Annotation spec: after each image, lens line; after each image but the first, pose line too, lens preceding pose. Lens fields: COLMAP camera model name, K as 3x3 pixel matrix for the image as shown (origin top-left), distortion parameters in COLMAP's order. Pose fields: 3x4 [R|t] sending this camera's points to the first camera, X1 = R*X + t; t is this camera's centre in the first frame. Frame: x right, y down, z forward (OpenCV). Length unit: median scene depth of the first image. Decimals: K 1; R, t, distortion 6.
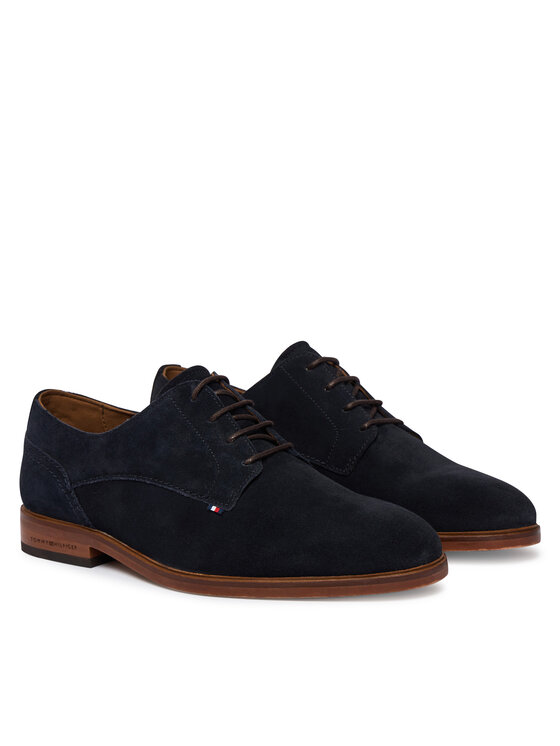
lens RADIAL K [[2195.0, 0, 280.0], [0, 2195.0, 373.0], [0, 0, 1]] dist [0.041665, 0.213120]
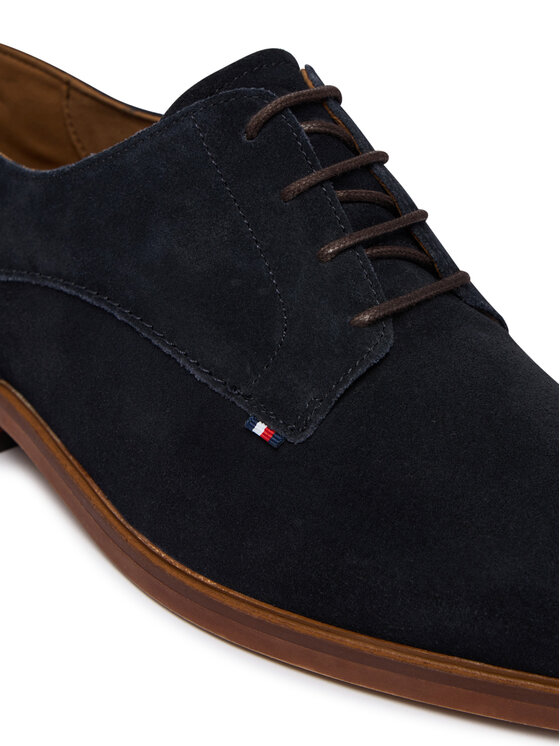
lens RADIAL K [[1946.8, 0, 280.0], [0, 1946.8, 373.0], [0, 0, 1]] dist [0.060866, 0.052544]
pose [[0.990487, 0.134759, -0.027852, -0.017535], [-0.124163, 0.962476, 0.241297, -0.034439], [0.059324, -0.235543, 0.970052, 0.639498]]
